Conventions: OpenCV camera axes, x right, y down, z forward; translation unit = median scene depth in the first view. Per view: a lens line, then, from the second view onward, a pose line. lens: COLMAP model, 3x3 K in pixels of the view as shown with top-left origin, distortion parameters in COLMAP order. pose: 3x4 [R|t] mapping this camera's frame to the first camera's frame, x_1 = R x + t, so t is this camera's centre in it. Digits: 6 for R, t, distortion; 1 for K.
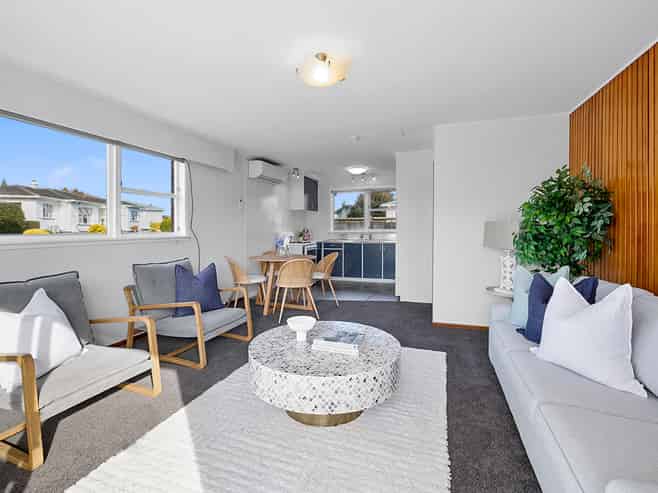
lens RADIAL K [[329.0, 0, 329.9], [0, 329.0, 237.1], [0, 0, 1]] dist [-0.002024, -0.000485]
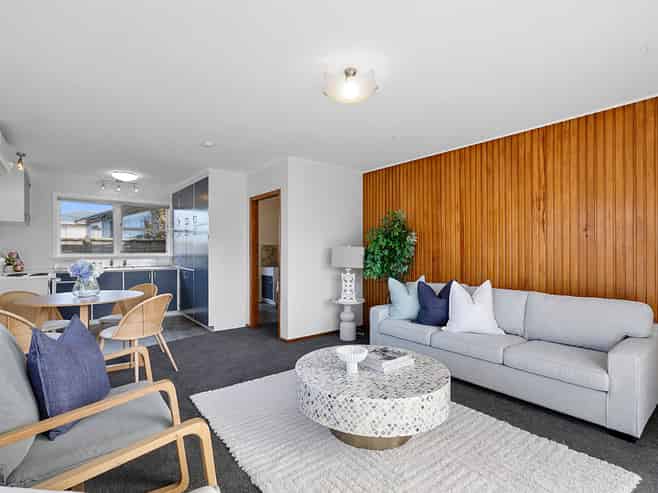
lens RADIAL K [[330.3, 0, 328.2], [0, 330.3, 252.1], [0, 0, 1]] dist [0.000024, 0.000051]
pose [[0.545148, 0.000053, 0.838340, -0.316026], [0.021817, 0.999660, -0.014250, -0.004786], [-0.838056, 0.026058, 0.544962, 0.188102]]
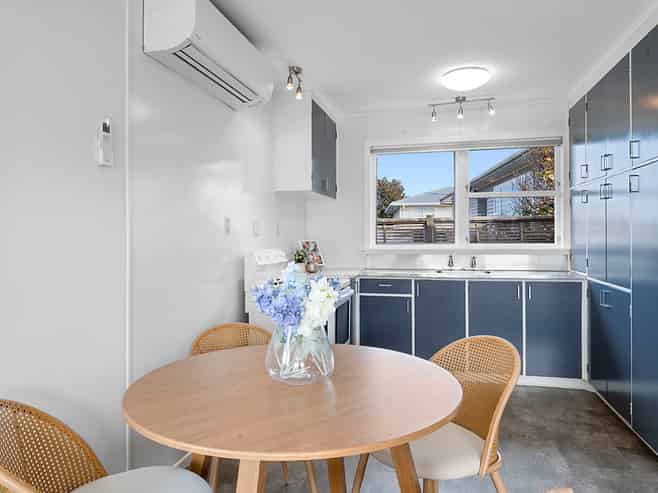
lens RADIAL K [[457.7, 0, 327.9], [0, 457.7, 240.3], [0, 0, 1]] dist [0.001698, 0.001396]
pose [[0.997521, -0.001861, 0.070347, -0.105702], [0.003836, 0.999602, -0.027950, -0.013841], [-0.070267, 0.028151, 0.997131, 0.532386]]
